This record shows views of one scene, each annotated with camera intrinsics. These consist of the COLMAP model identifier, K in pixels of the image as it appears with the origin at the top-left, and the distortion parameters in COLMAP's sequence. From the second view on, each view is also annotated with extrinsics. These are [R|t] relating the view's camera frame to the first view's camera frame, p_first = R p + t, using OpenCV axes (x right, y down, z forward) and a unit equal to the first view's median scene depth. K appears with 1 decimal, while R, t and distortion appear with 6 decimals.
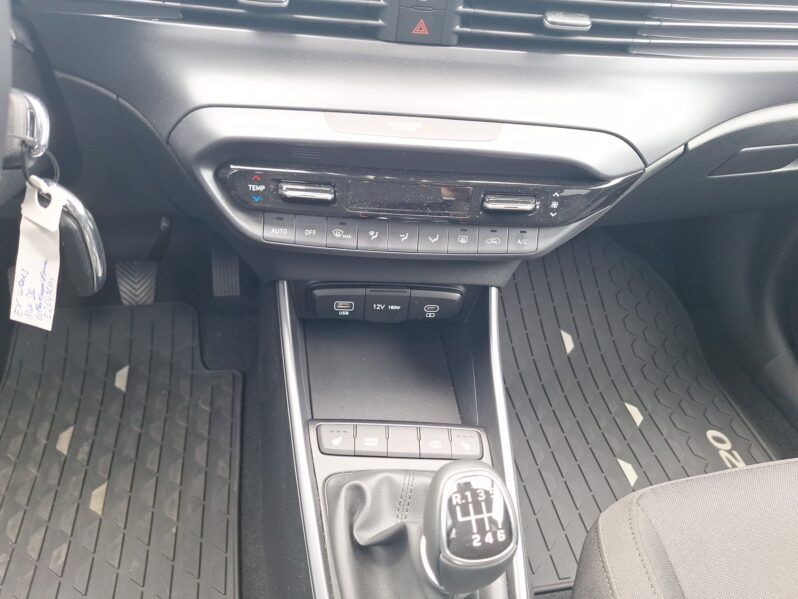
lens RADIAL K [[546.8, 0, 396.3], [0, 546.8, 297.7], [0, 0, 1]] dist [0.042703, -0.001322]
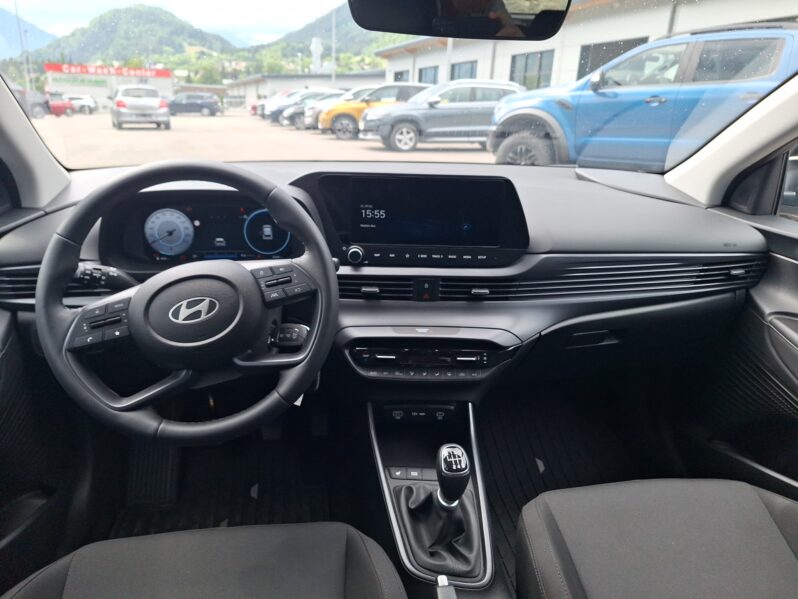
lens RADIAL K [[546.8, 0, 396.3], [0, 546.8, 297.7], [0, 0, 1]] dist [0.042703, -0.001322]
pose [[0.998217, -0.048430, -0.034900, -0.009191], [0.032377, 0.930416, -0.365071, 0.452758], [0.050151, 0.363290, 0.930325, -1.371782]]
